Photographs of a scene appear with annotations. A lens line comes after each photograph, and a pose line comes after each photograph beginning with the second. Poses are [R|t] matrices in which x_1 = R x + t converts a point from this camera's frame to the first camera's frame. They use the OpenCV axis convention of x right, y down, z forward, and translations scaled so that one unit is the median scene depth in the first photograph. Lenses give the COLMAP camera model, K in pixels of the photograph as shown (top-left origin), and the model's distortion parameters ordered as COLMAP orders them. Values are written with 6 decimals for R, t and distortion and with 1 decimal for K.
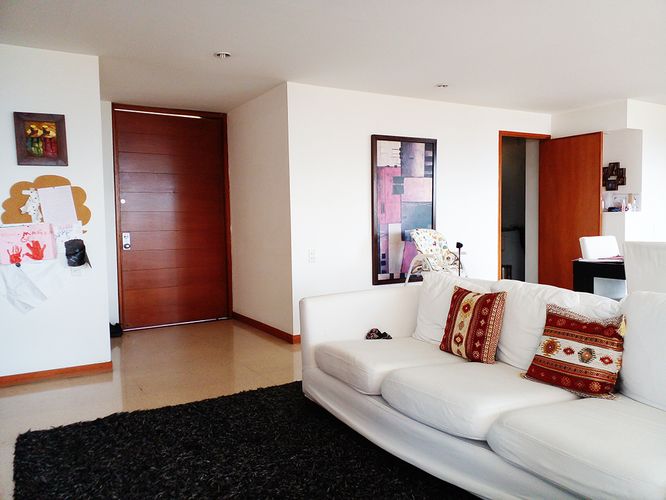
lens RADIAL K [[534.9, 0, 333.0], [0, 534.9, 250.0], [0, 0, 1]] dist [0.106213, -0.220080]
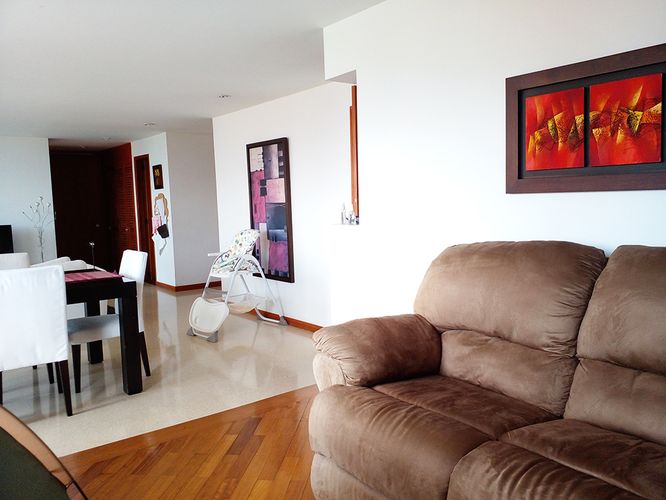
lens RADIAL K [[534.9, 0, 333.0], [0, 534.9, 250.0], [0, 0, 1]] dist [0.106213, -0.220080]
pose [[0.127099, 0.105843, -0.986227, 1.184528], [-0.044014, 0.993913, 0.100995, -0.109003], [0.990913, 0.030572, 0.130984, 0.982953]]
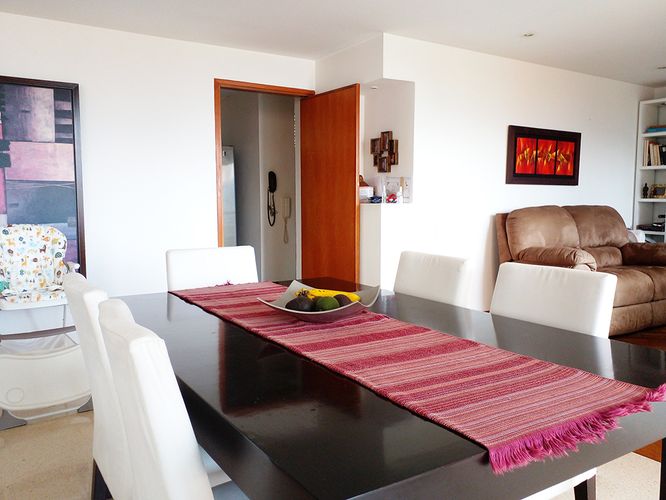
lens RADIAL K [[567.6, 0, 333.0], [0, 567.6, 250.0], [0, 0, 1]] dist [-0.010541, -0.001143]
pose [[0.998801, 0.019378, 0.044951, 0.475130], [-0.020733, 0.999339, 0.029875, -0.035490], [-0.044342, -0.030771, 0.998542, 0.316531]]
